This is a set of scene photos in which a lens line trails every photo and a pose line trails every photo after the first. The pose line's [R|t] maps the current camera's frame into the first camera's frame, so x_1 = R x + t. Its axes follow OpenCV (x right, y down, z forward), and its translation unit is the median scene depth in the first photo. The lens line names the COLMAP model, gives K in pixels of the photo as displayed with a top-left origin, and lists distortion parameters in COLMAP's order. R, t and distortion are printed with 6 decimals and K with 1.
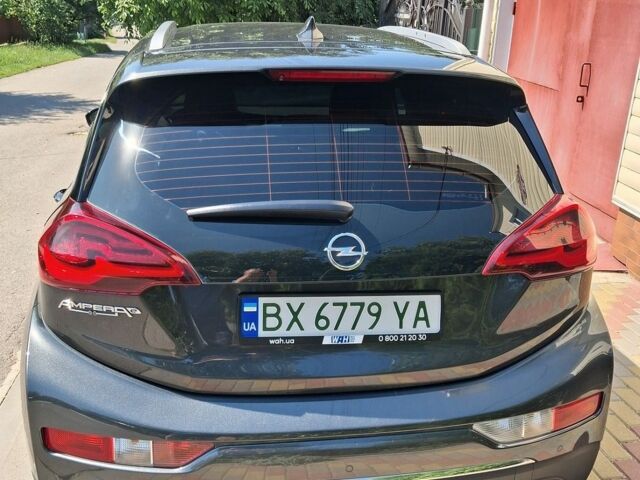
lens RADIAL K [[679.6, 0, 320.3], [0, 679.6, 234.6], [0, 0, 1]] dist [0.055091, 0.000000]
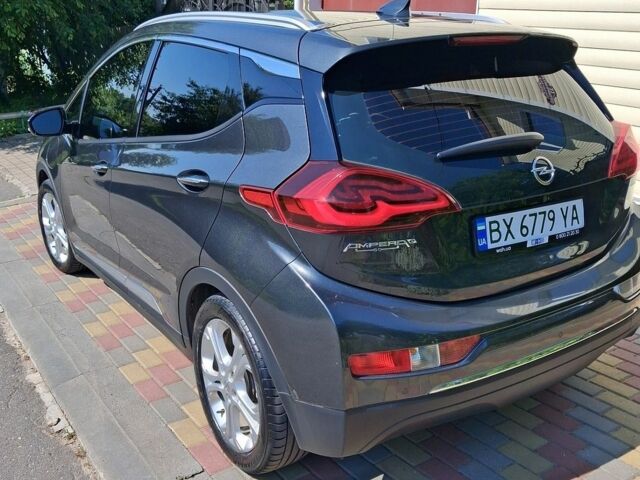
lens RADIAL K [[679.6, 0, 319.3], [0, 679.6, 238.8], [0, 0, 1]] dist [0.055091, 0.000000]
pose [[0.895573, -0.156037, 0.416655, -0.883246], [0.156228, 0.987140, 0.033881, 0.040376], [-0.416584, 0.034751, 0.908433, -0.008360]]
